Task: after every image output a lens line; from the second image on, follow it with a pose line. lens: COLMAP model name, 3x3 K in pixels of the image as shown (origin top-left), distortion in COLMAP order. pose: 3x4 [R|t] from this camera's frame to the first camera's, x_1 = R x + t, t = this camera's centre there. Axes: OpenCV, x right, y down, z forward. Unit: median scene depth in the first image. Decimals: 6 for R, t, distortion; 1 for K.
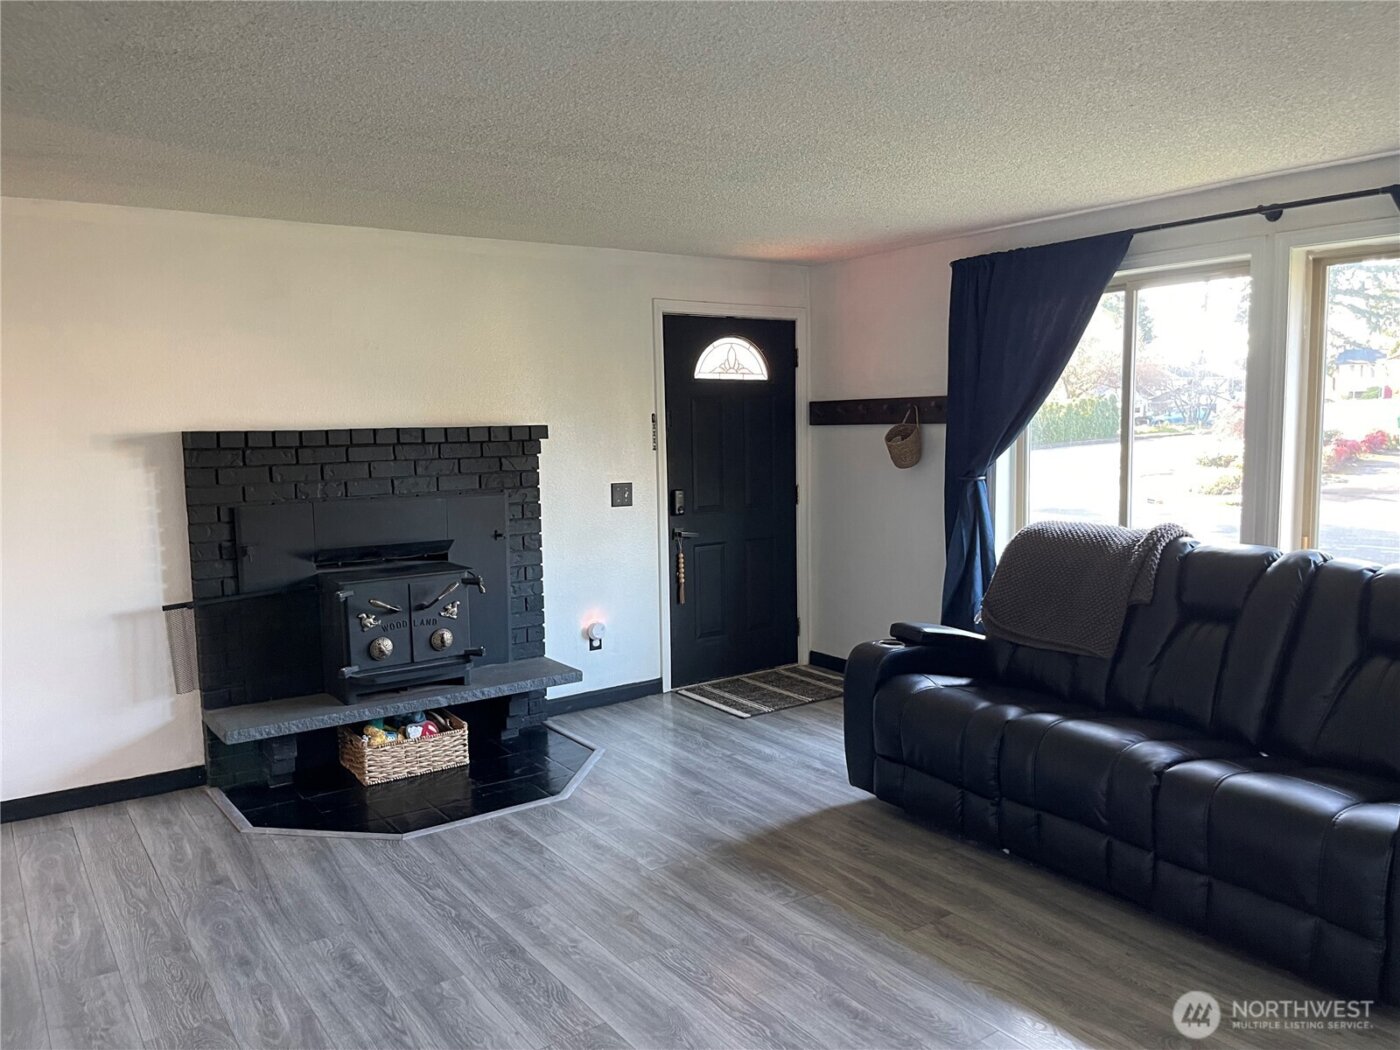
lens RADIAL K [[1065.6, 0, 707.4], [0, 1065.6, 530.4], [0, 0, 1]] dist [0.051030, -0.046385]
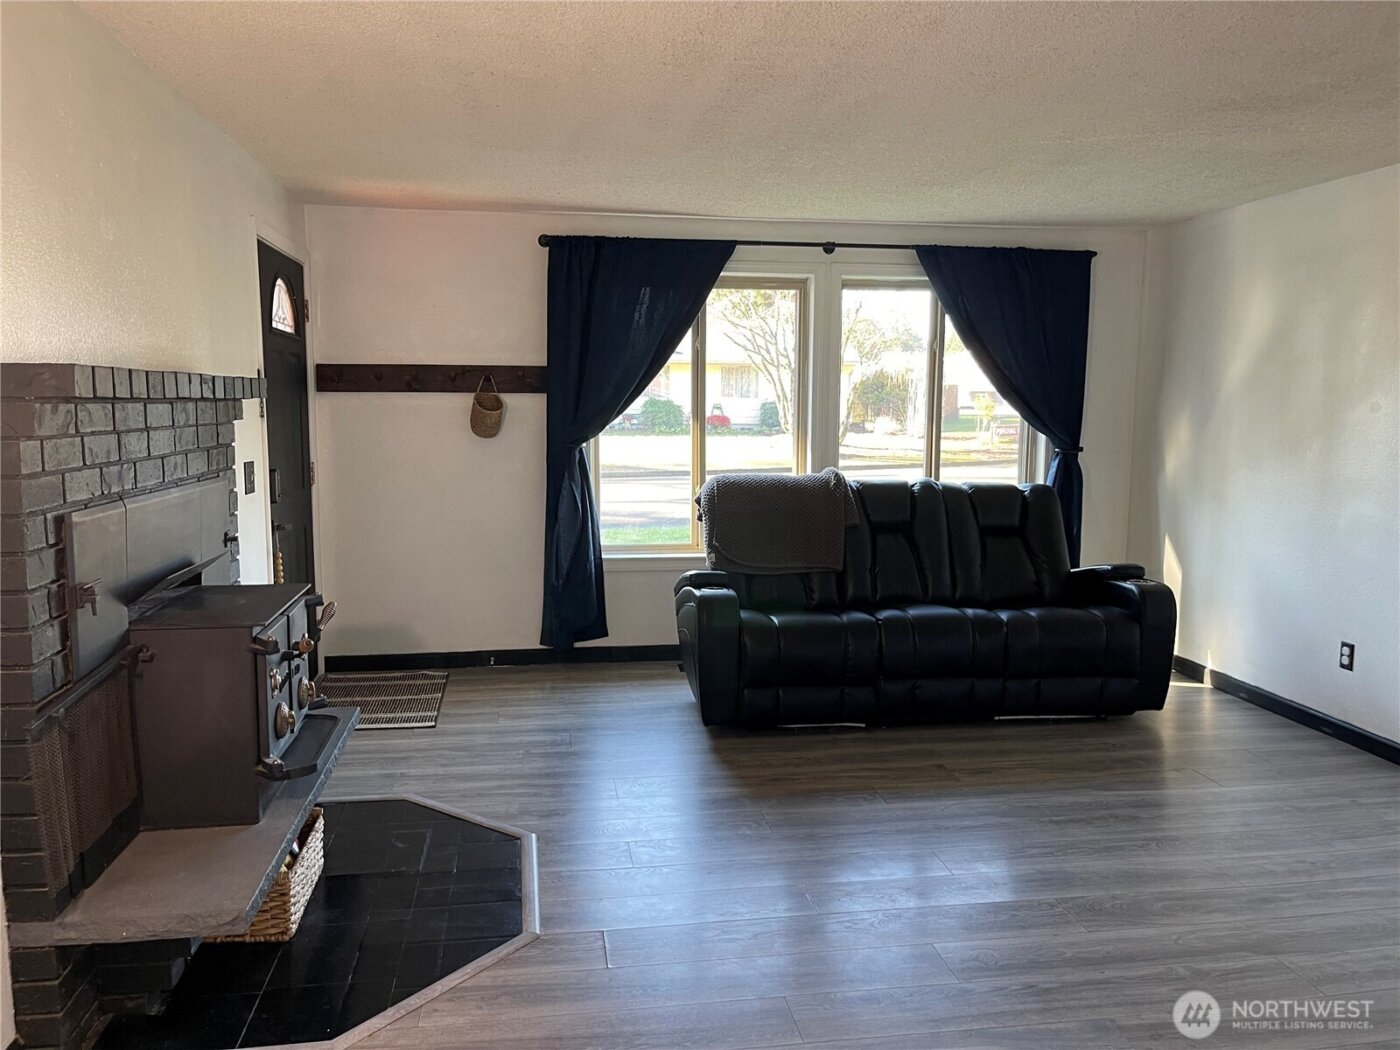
lens RADIAL K [[1065.6, 0, 700.9], [0, 1065.6, 523.9], [0, 0, 1]] dist [0.051030, -0.046385]
pose [[0.438653, -0.082660, 0.894847, -0.718108], [0.084370, 0.995151, 0.050567, -0.015245], [-0.894687, 0.053317, 0.443500, 0.465372]]
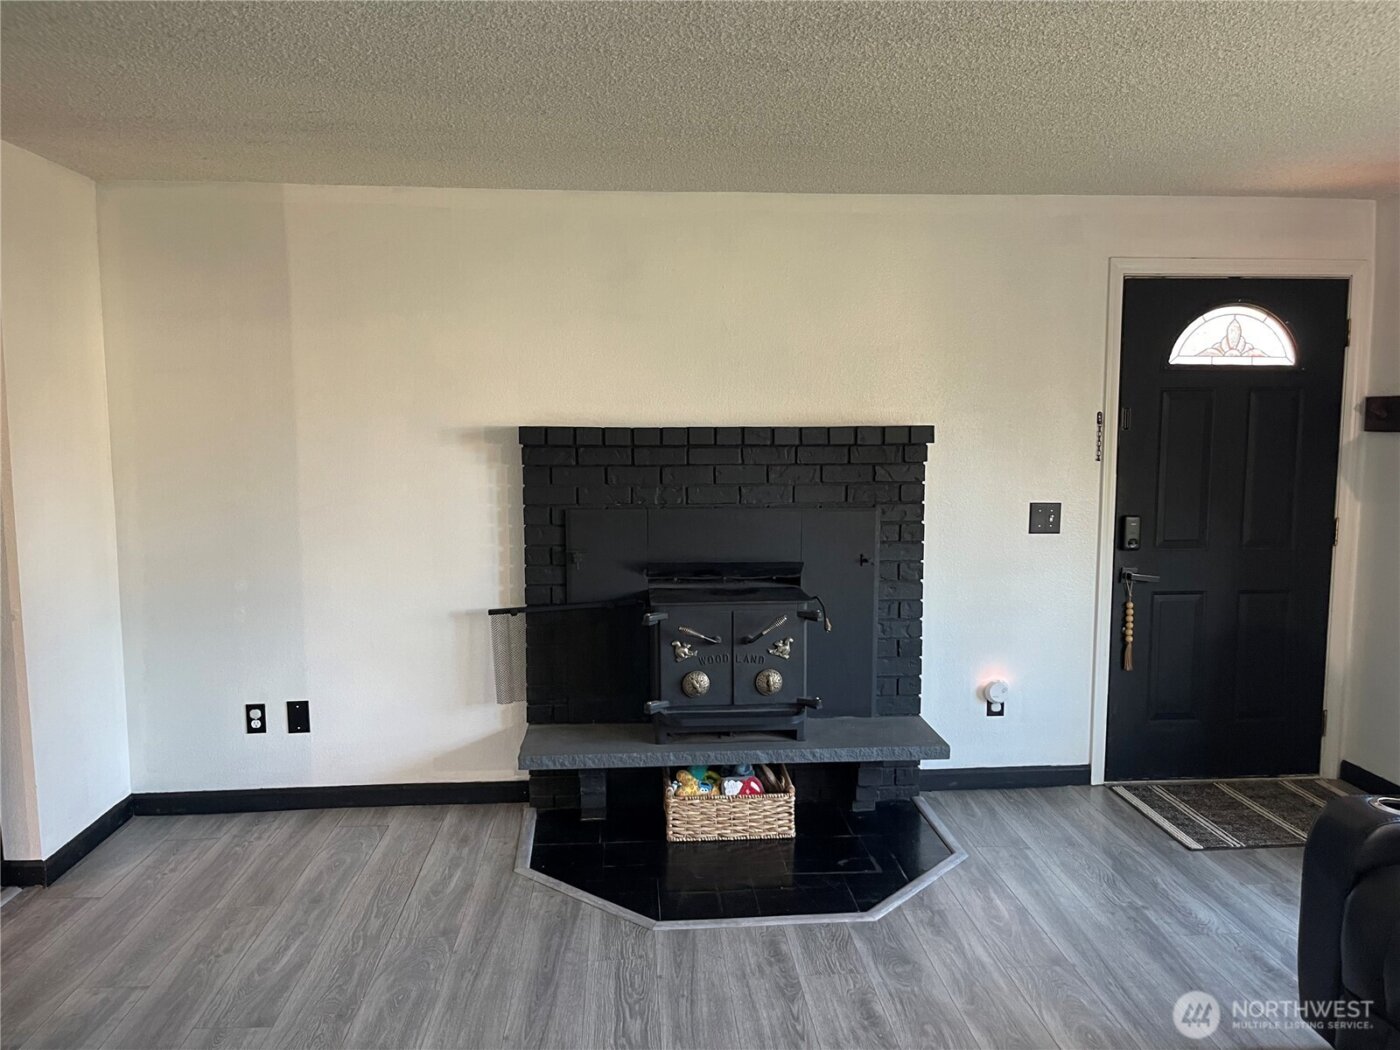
lens RADIAL K [[1065.6, 0, 705.3], [0, 1065.6, 528.1], [0, 0, 1]] dist [0.051030, -0.046385]
pose [[0.857360, 0.065973, -0.510473, 0.121552], [-0.066967, 0.997619, 0.016458, -0.027003], [0.510343, 0.020075, 0.859737, 0.258101]]
